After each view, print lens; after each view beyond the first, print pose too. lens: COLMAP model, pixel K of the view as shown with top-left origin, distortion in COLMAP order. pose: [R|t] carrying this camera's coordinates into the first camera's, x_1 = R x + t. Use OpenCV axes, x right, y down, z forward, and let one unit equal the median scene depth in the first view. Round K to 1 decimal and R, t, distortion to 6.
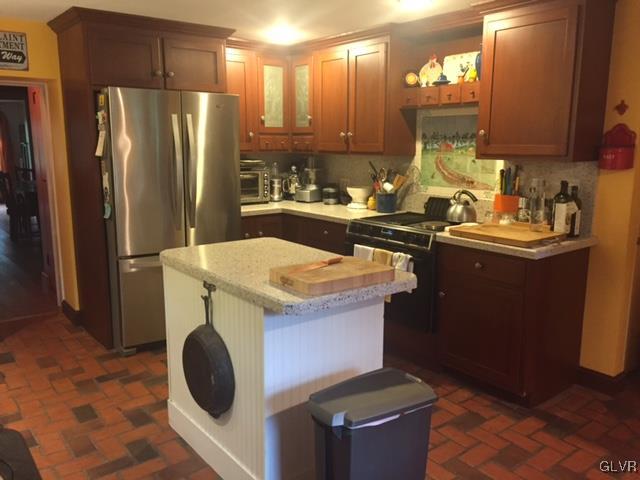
lens RADIAL K [[545.9, 0, 323.3], [0, 545.9, 238.9], [0, 0, 1]] dist [0.090459, -0.109495]
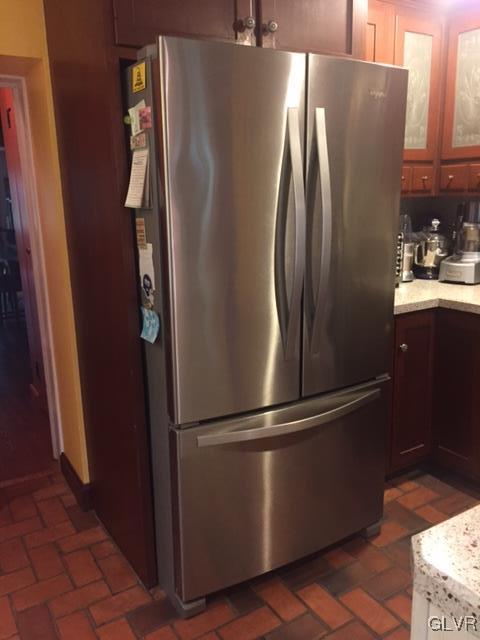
lens RADIAL K [[545.9, 0, 241.2], [0, 545.9, 326.6], [0, 0, 1]] dist [0.090459, -0.109495]
pose [[0.993656, 0.003157, -0.112422, -0.211642], [0.003478, 0.998265, 0.058771, -0.062151], [0.112412, -0.058789, 0.991921, 0.441034]]
